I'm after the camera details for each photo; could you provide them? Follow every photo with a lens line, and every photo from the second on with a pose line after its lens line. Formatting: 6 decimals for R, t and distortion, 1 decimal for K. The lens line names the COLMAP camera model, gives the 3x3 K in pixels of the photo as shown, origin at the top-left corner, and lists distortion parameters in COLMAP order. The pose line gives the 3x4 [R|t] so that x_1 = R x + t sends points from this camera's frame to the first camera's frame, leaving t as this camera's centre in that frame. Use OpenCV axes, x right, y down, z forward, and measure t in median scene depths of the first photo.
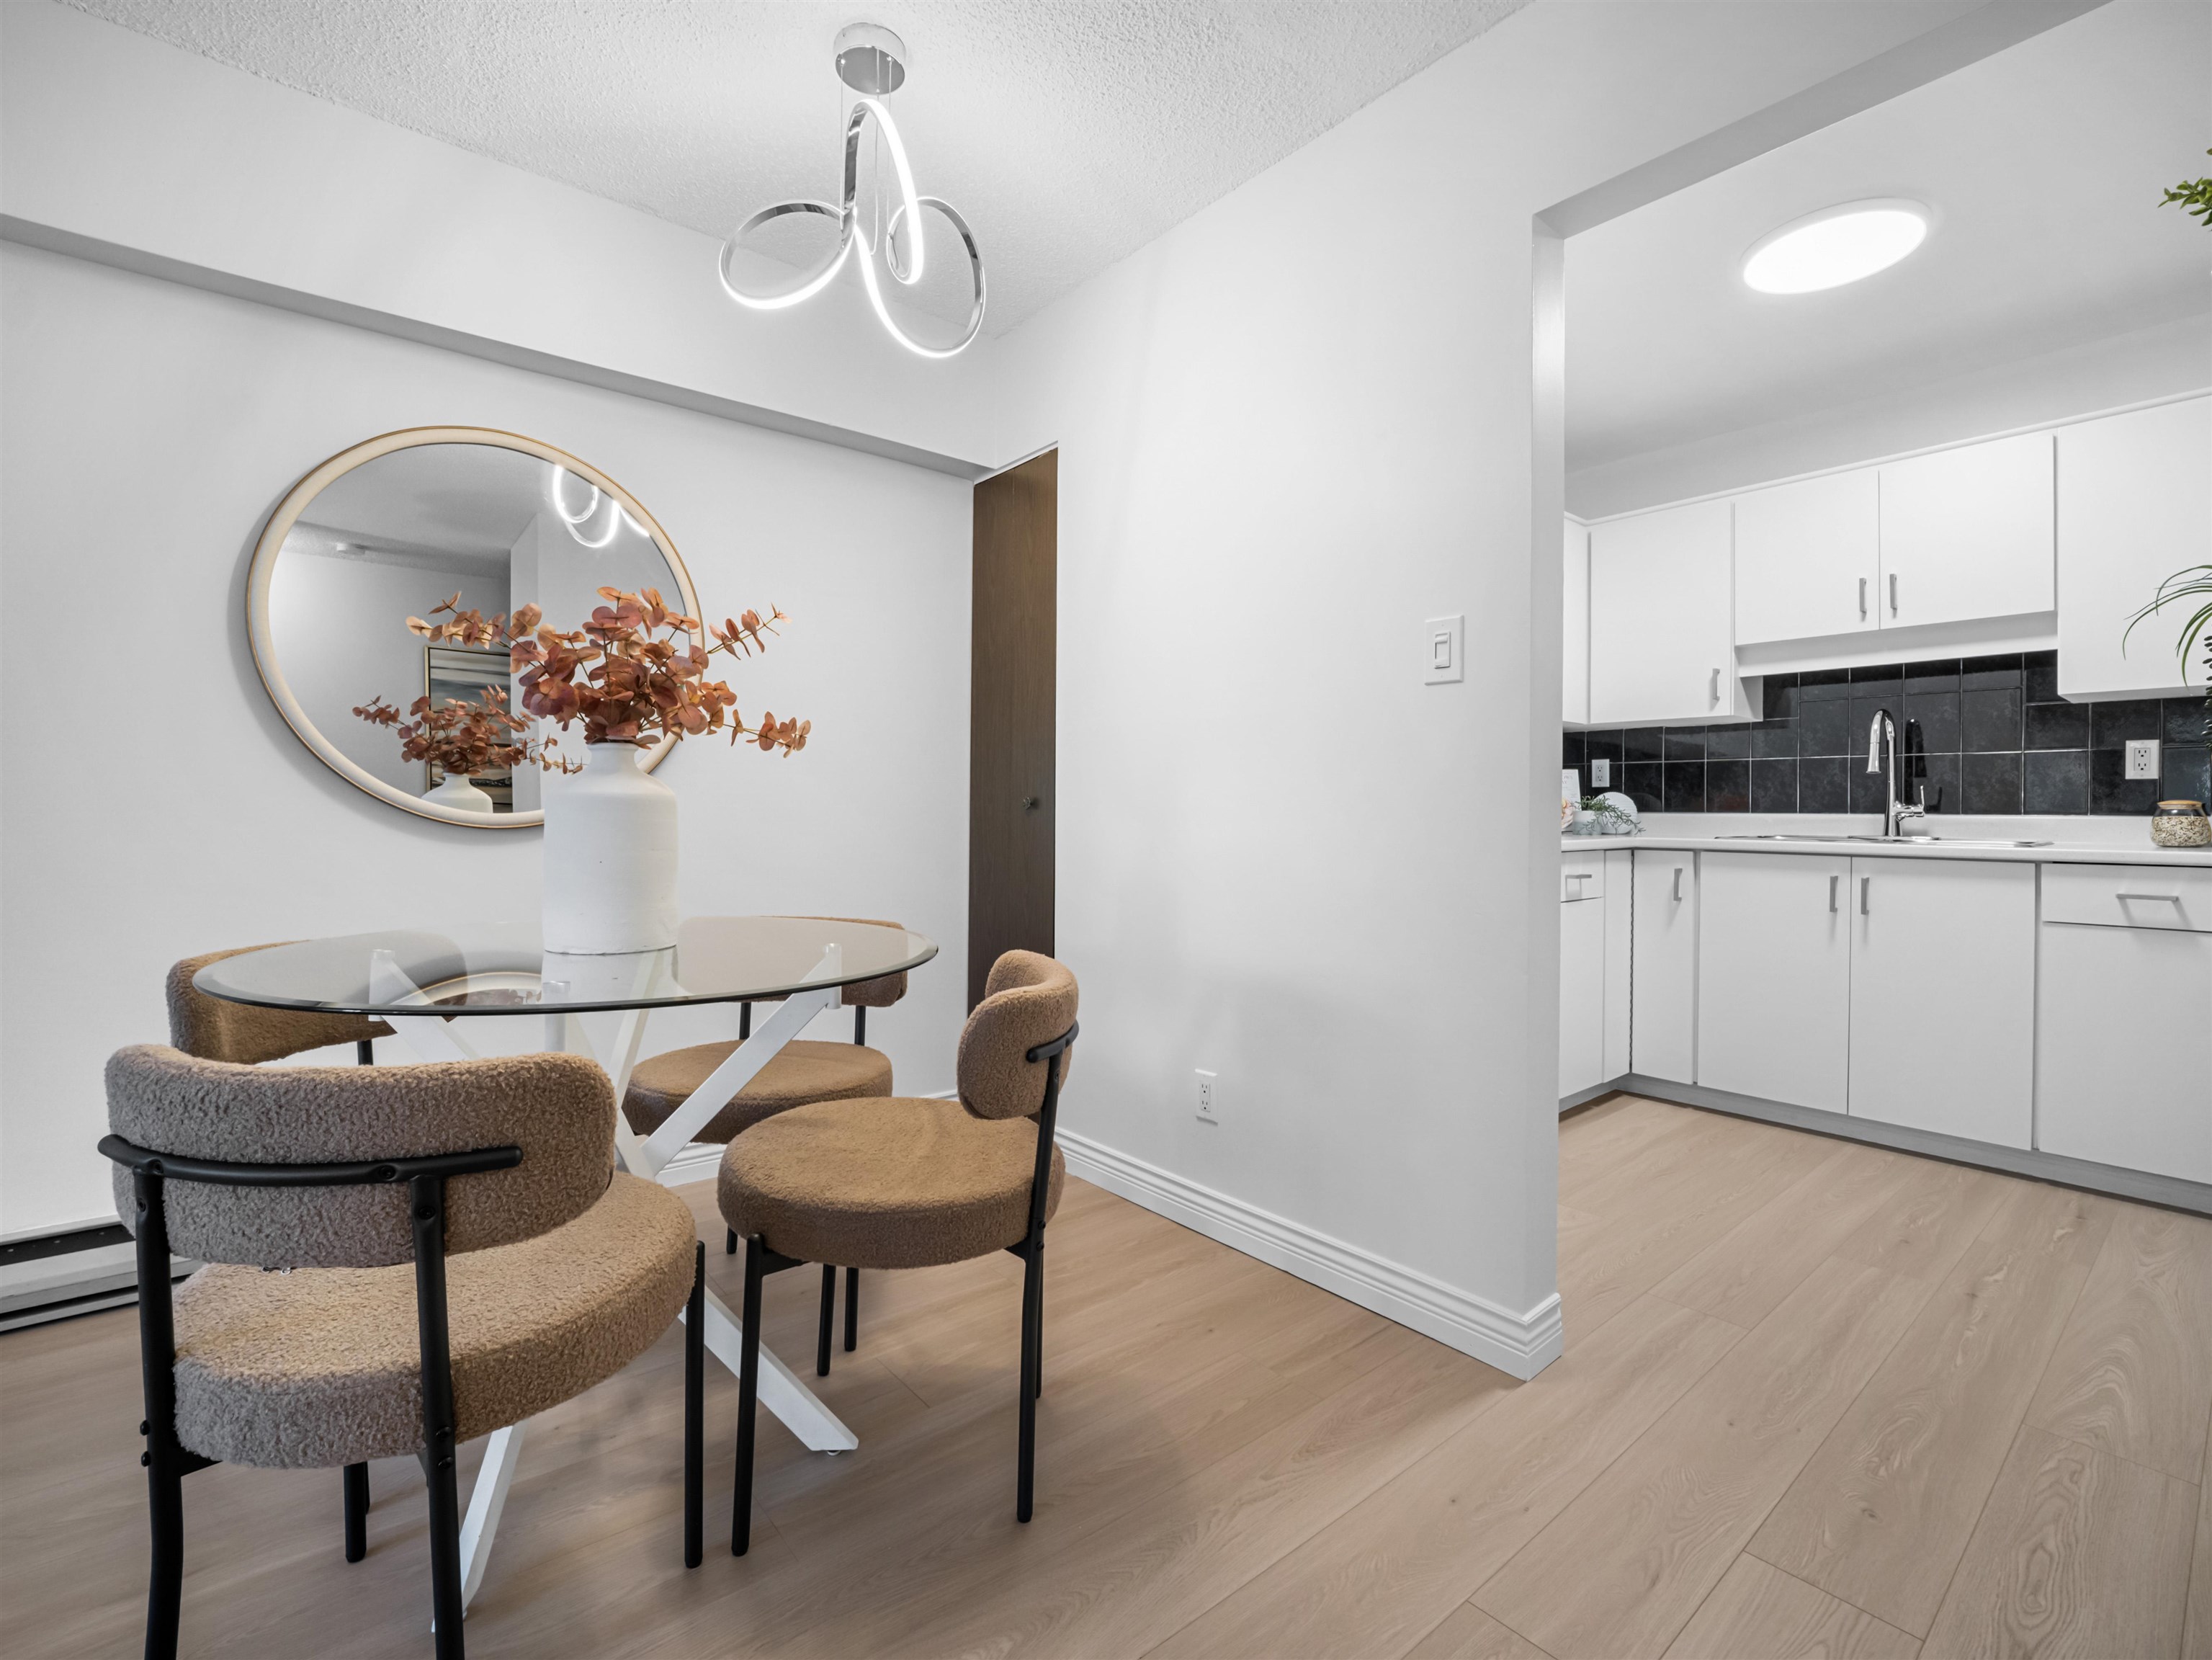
lens RADIAL K [[1015.3, 0, 1103.5], [0, 1015.3, 813.3], [0, 0, 1]] dist [-0.021671, 0.003673]
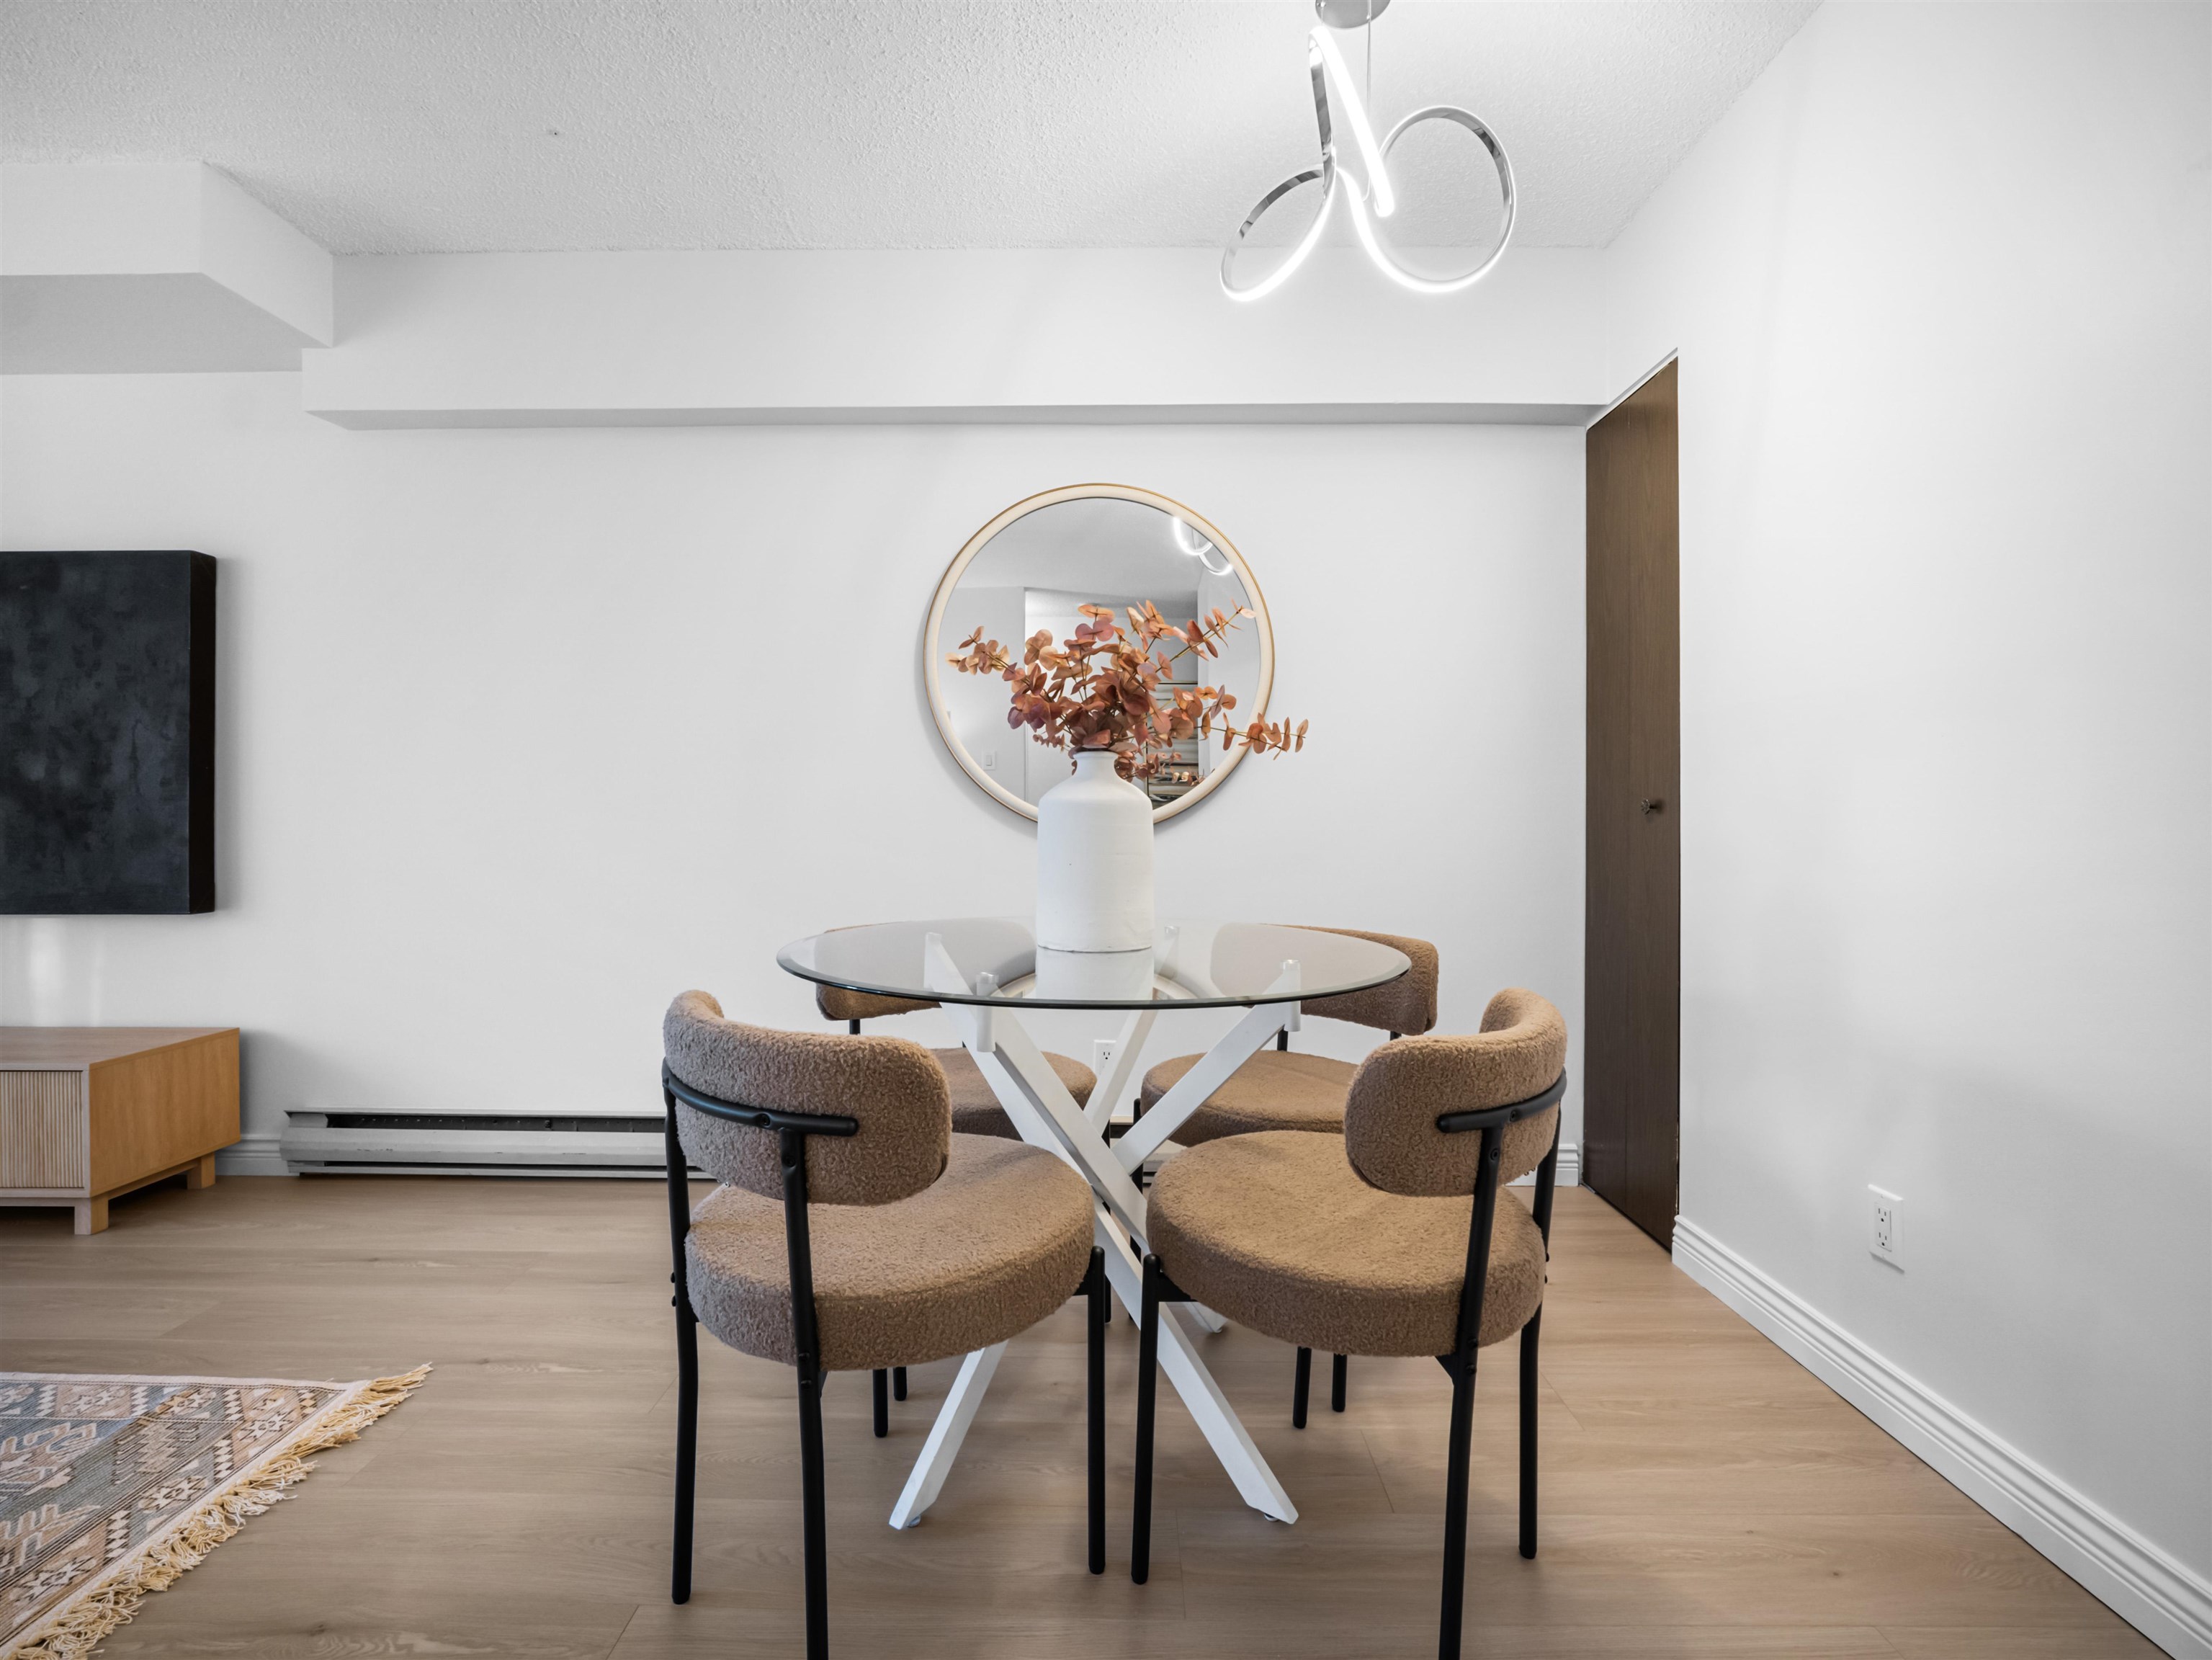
lens RADIAL K [[1015.3, 0, 1108.5], [0, 1015.3, 810.9], [0, 0, 1]] dist [-0.021671, 0.003673]
pose [[0.761583, -0.006582, -0.648034, 0.215978], [0.000143, 0.999950, -0.009988, 0.002890], [0.648068, 0.007514, 0.761546, 0.205029]]
